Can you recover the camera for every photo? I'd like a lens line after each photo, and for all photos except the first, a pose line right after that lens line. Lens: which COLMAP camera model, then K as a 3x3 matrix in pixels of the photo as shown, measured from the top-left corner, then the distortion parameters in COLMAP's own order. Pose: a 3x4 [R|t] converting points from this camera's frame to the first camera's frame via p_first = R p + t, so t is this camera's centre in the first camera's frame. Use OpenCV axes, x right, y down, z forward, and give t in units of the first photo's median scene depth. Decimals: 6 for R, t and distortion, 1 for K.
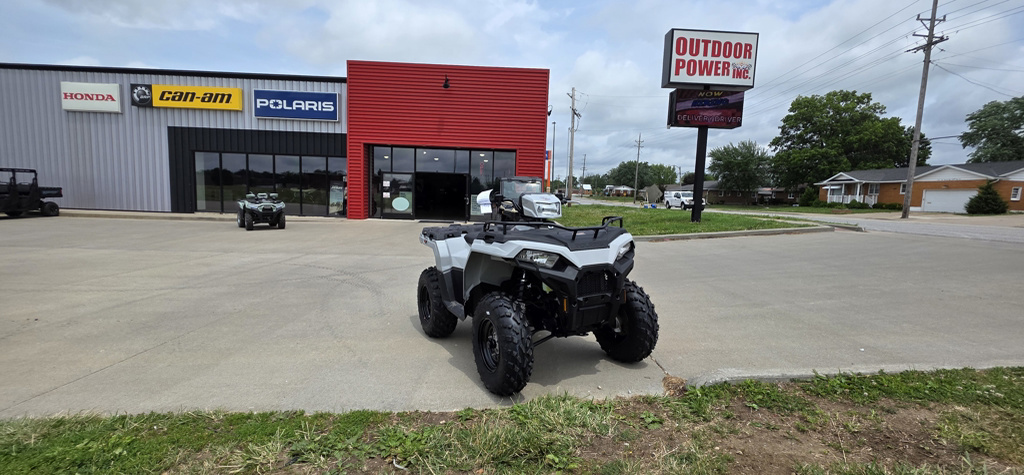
lens RADIAL K [[413.8, 0, 510.7], [0, 413.8, 233.5], [0, 0, 1]] dist [0.001163, -0.000228]
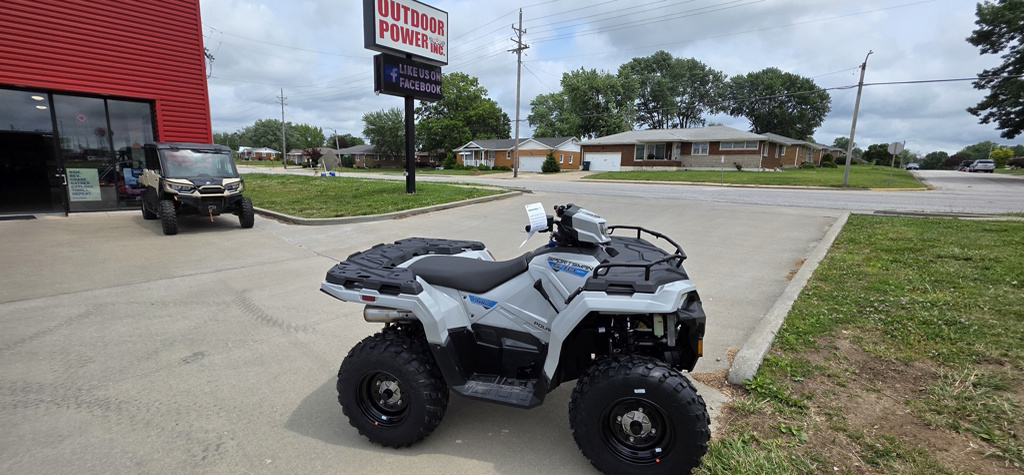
lens RADIAL K [[413.8, 0, 512.5], [0, 413.8, 230.6], [0, 0, 1]] dist [0.001163, -0.000228]
pose [[0.677956, -0.129900, 0.723534, -0.070866], [0.068588, 0.991147, 0.113679, -0.018606], [-0.731895, -0.027444, 0.680864, 0.069367]]
